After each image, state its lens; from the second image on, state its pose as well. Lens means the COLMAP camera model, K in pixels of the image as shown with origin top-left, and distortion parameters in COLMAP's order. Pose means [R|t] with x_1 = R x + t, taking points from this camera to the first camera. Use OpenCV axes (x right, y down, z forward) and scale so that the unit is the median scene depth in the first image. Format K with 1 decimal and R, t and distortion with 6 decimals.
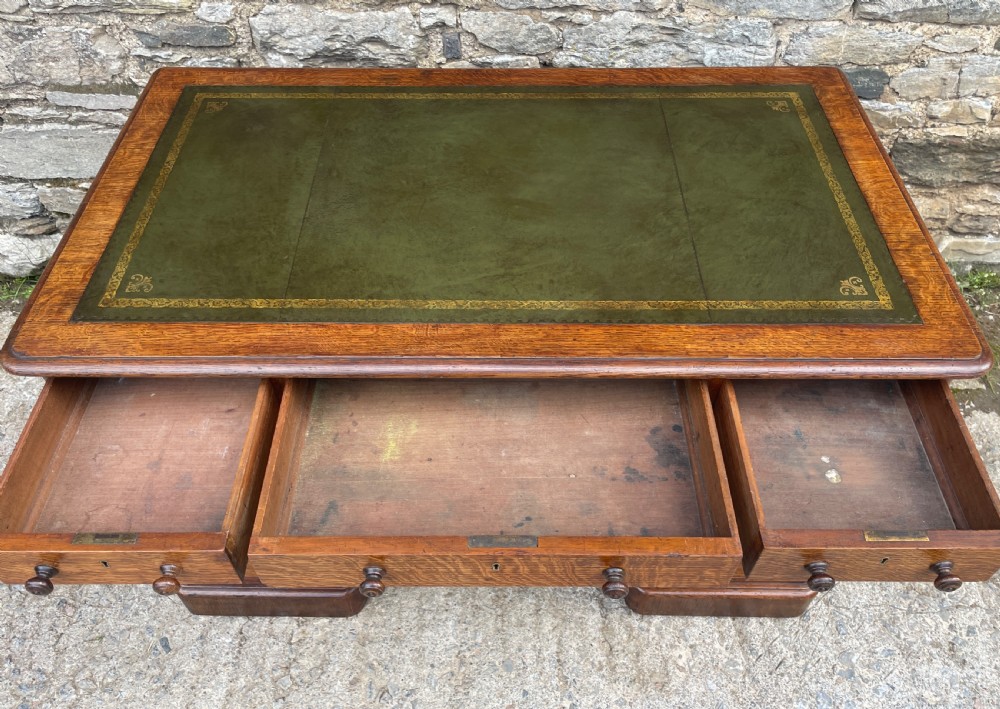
lens RADIAL K [[775.7, 0, 492.7], [0, 775.7, 367.1], [0, 0, 1]] dist [0.078939, -0.108873]
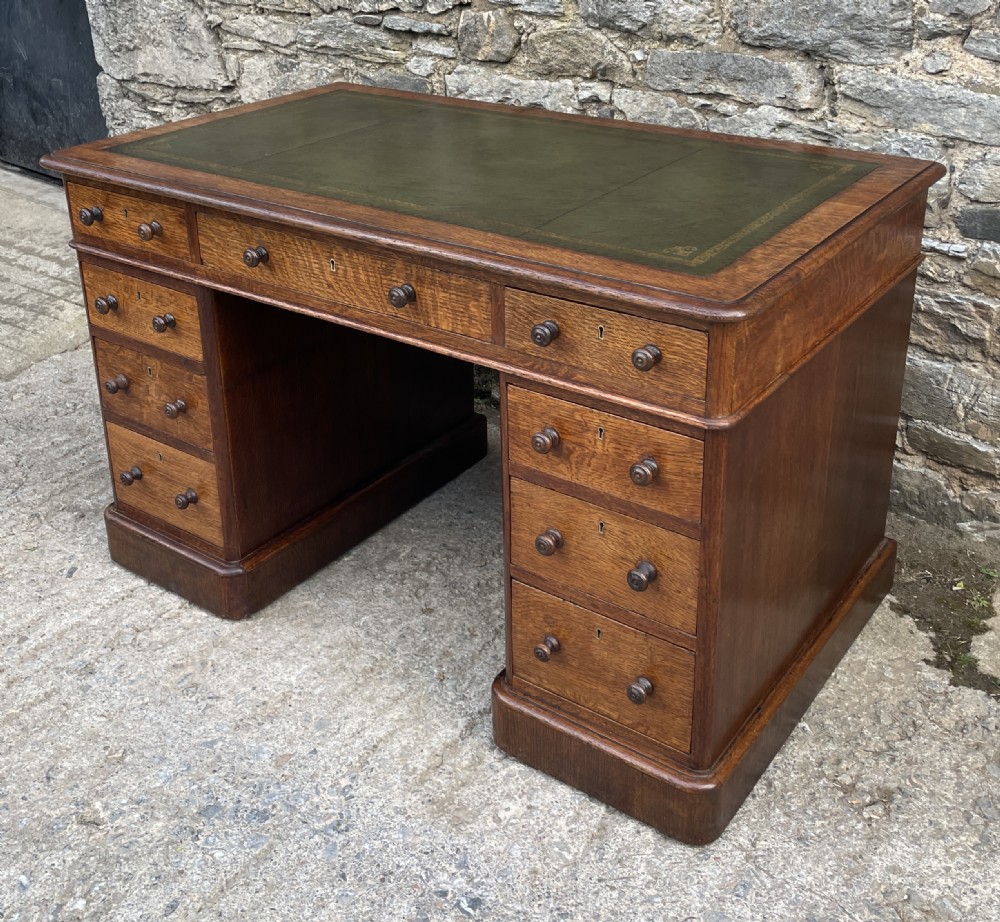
lens RADIAL K [[1191.3, 0, 503.2], [0, 1191.3, 327.2], [0, 0, 1]] dist [0.057758, 0.000000]
pose [[0.818544, 0.213466, -0.533309, 0.755396], [-0.430333, 0.842855, -0.323123, 0.367415], [0.380526, 0.493991, 0.781775, -0.083326]]
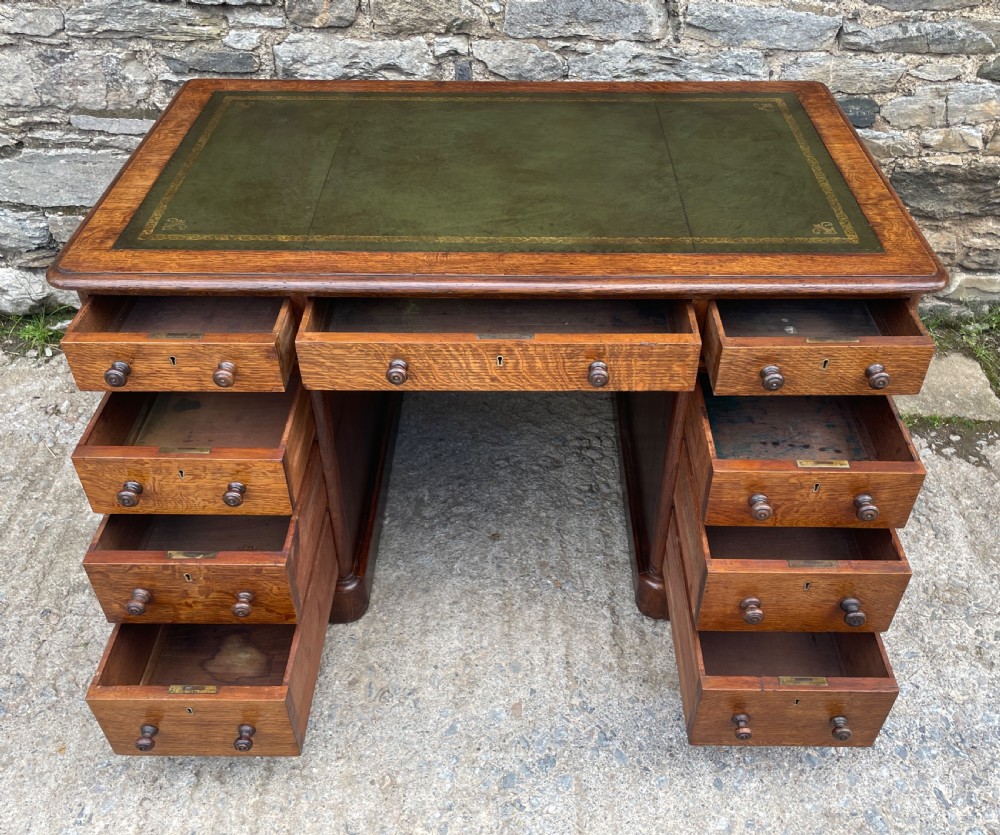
lens RADIAL K [[912.9, 0, 518.1], [0, 912.9, 389.5], [0, 0, 1]] dist [0.039235, 0.000000]
pose [[0.999956, 0.002561, 0.008983, 0.012657], [-0.000975, 0.985028, -0.172392, 0.247976], [-0.009290, 0.172376, 0.984987, -0.164586]]
